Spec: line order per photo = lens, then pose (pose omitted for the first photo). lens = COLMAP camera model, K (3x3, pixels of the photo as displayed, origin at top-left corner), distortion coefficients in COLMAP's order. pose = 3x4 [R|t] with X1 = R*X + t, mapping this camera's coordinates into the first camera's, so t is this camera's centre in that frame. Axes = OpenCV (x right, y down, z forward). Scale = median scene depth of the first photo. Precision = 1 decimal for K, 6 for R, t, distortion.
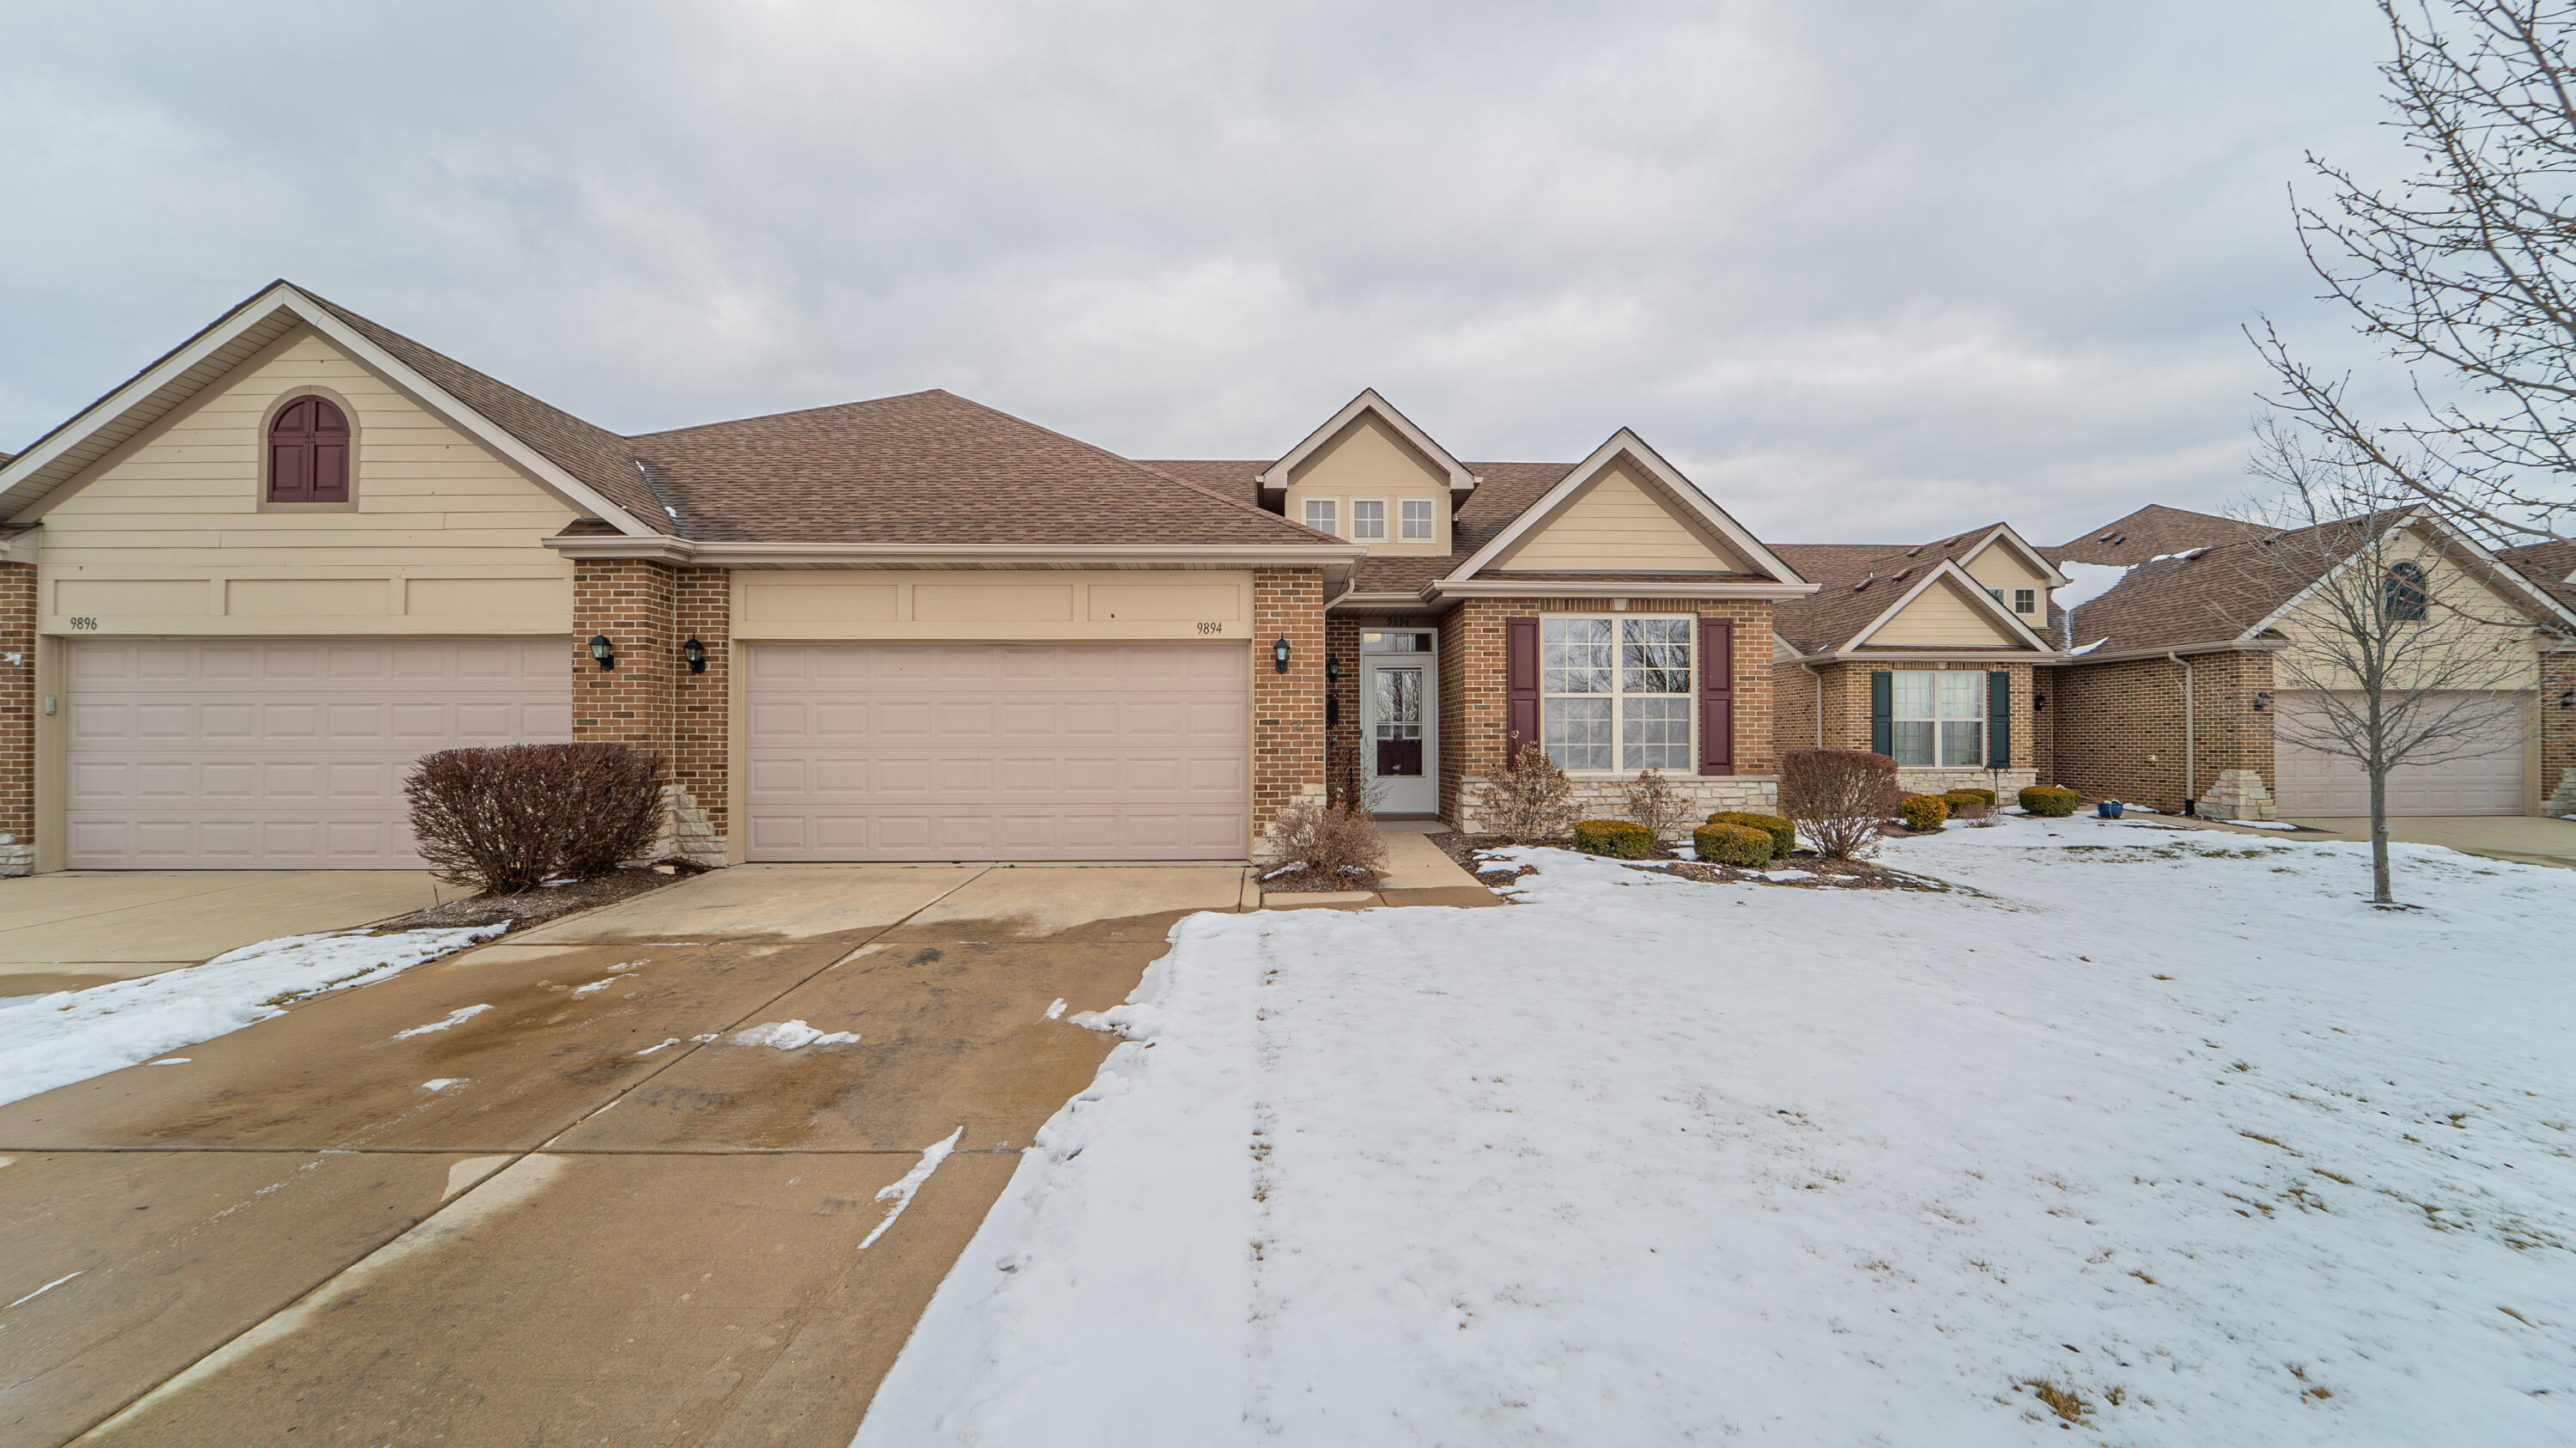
lens RADIAL K [[1036.5, 0, 1284.6], [0, 1036.5, 727.3], [0, 0, 1]] dist [0.004327, -0.000089]
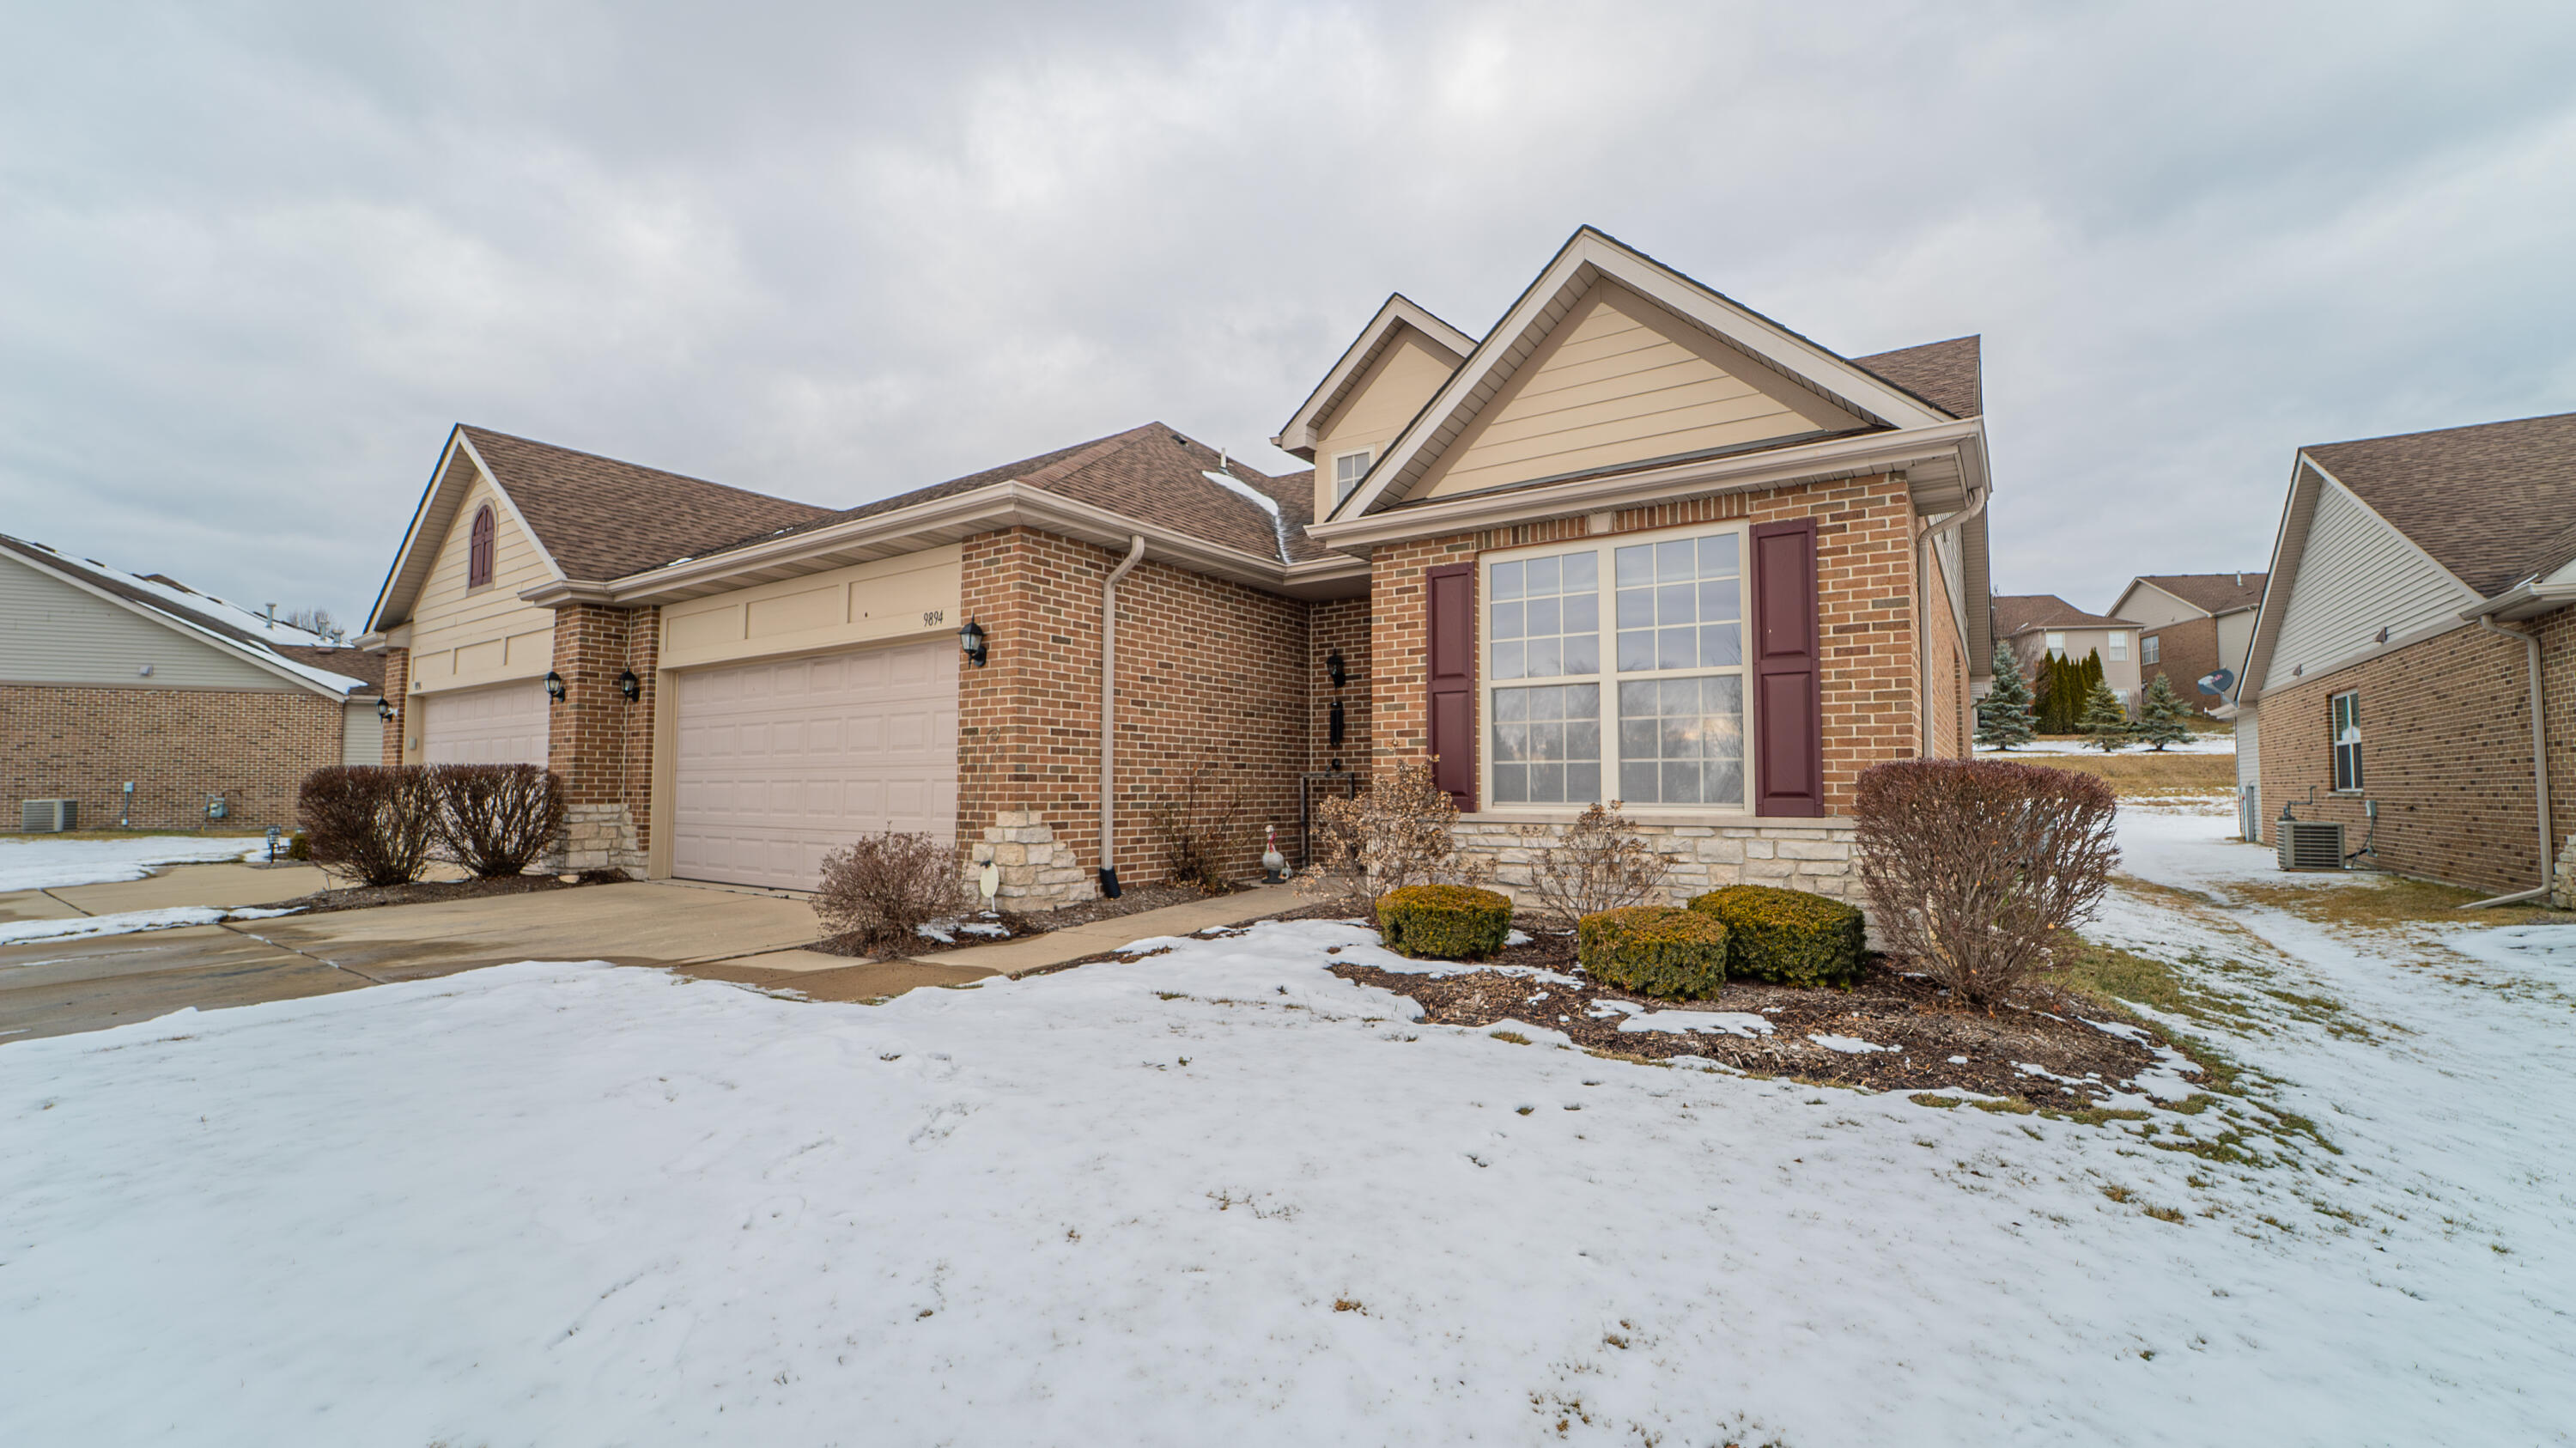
lens RADIAL K [[1036.5, 0, 1283.8], [0, 1036.5, 718.9], [0, 0, 1]] dist [0.004327, -0.000089]
pose [[0.807290, -0.036589, -0.589019, 0.522991], [0.004167, 0.998405, -0.056309, 0.025270], [0.590140, 0.043004, 0.806155, 0.425401]]
